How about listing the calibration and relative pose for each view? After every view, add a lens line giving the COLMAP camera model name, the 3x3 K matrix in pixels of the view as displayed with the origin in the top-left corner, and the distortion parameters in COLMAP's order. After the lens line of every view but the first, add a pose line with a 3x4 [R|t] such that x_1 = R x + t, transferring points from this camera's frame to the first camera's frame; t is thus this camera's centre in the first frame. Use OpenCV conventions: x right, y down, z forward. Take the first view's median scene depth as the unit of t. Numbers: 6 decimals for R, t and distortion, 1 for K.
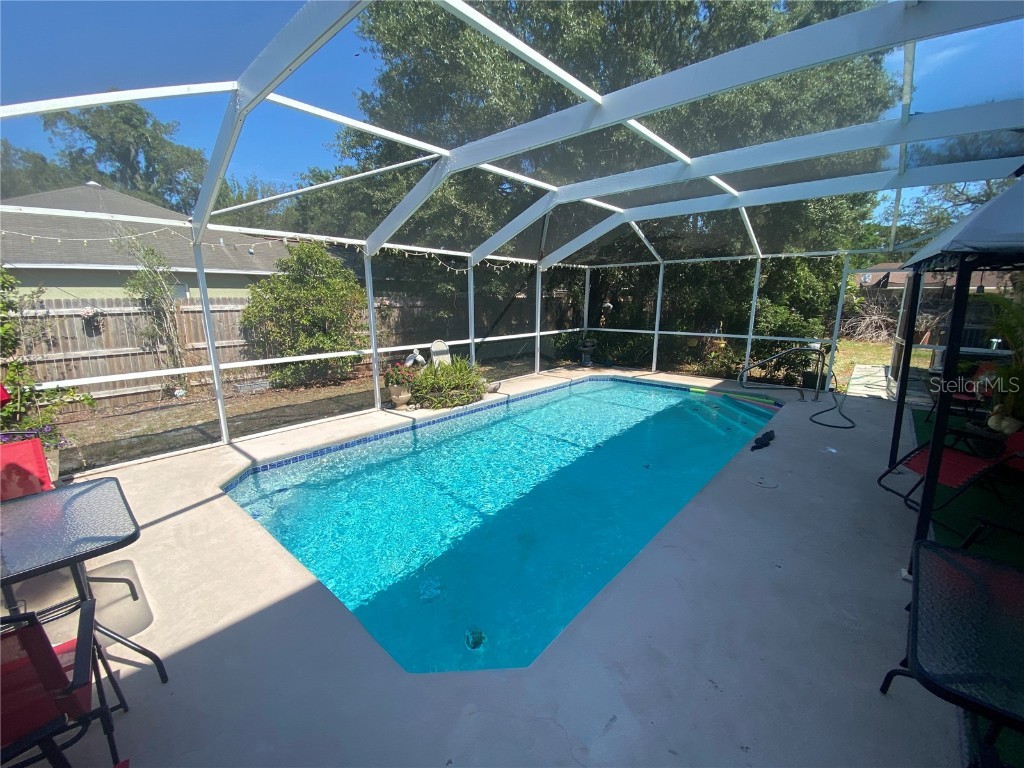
lens RADIAL K [[414.1, 0, 510.2], [0, 414.1, 385.6], [0, 0, 1]] dist [0.020979, -0.022574]
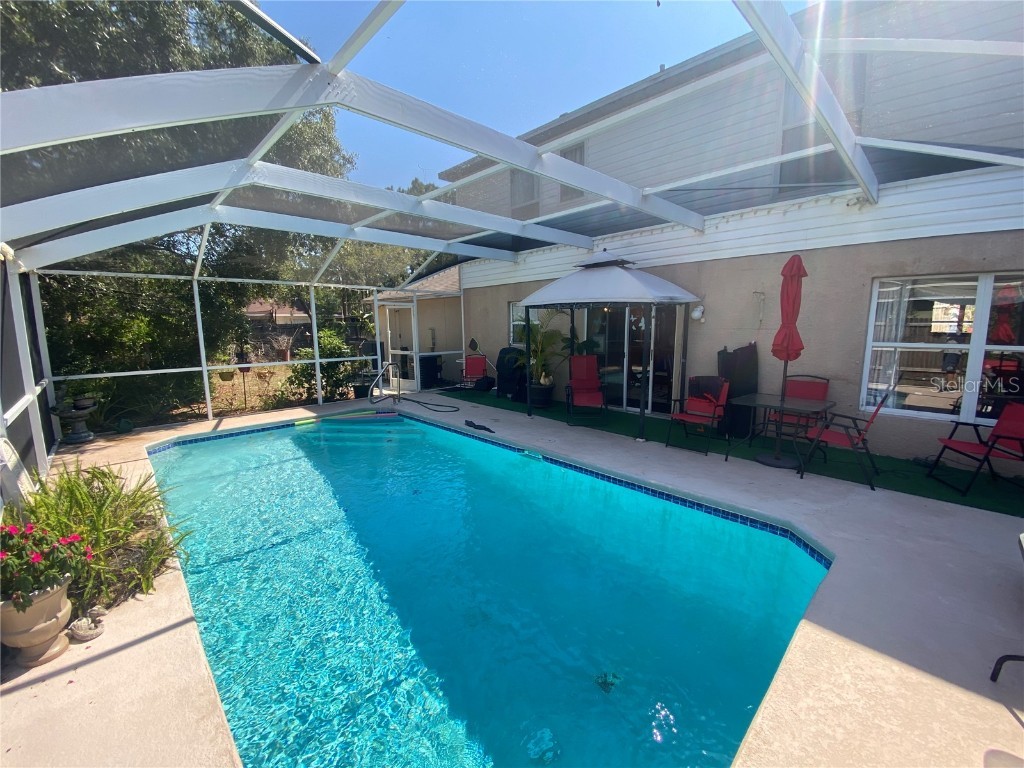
lens RADIAL K [[414.1, 0, 510.2], [0, 414.1, 385.6], [0, 0, 1]] dist [0.020979, -0.022574]
pose [[0.087990, -0.156108, 0.983813, -0.521168], [0.214331, 0.967478, 0.134347, -0.119023], [-0.972790, 0.199040, 0.118587, 0.542602]]
